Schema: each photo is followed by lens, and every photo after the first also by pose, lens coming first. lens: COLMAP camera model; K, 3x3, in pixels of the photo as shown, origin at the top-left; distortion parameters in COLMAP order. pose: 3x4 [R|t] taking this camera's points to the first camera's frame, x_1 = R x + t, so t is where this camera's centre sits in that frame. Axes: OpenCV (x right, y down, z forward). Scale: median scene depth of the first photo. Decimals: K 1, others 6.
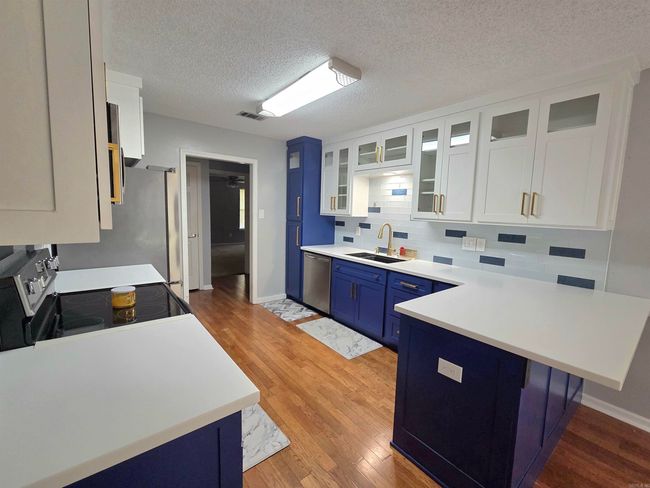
lens RADIAL K [[291.1, 0, 331.4], [0, 291.1, 241.1], [0, 0, 1]] dist [-0.005582, -0.000109]
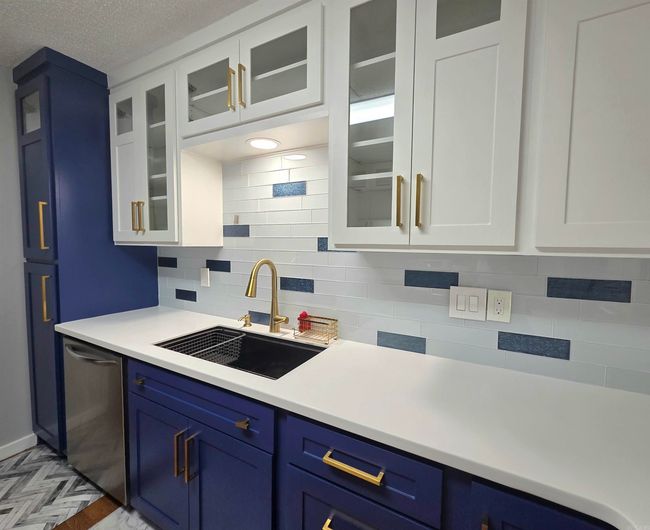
lens RADIAL K [[320.4, 0, 319.4], [0, 320.4, 265.3], [0, 0, 1]] dist [0.003808, -0.000904]
pose [[0.934348, -0.047975, 0.353117, 0.097443], [0.057953, 0.998162, -0.017735, -0.039912], [-0.351617, 0.037035, 0.935411, 0.529060]]
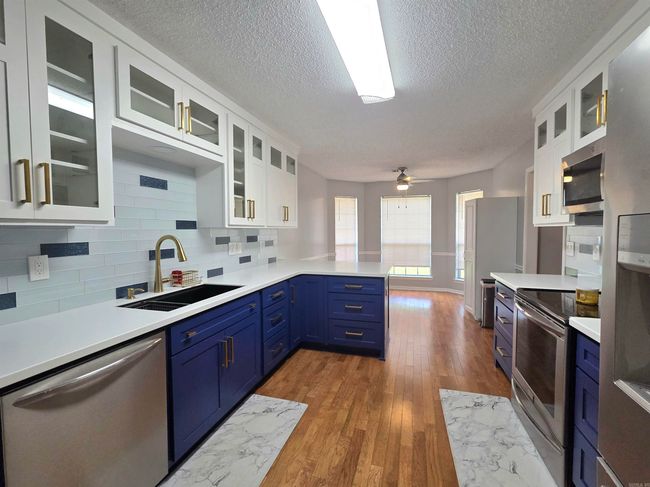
lens RADIAL K [[287.4, 0, 323.9], [0, 287.4, 240.1], [0, 0, 1]] dist [-0.001772, 0.000017]
pose [[-0.561808, -0.058131, 0.825223, -0.456429], [0.073199, 0.990122, 0.119580, -0.098541], [-0.824023, 0.127587, -0.552003, 1.057030]]
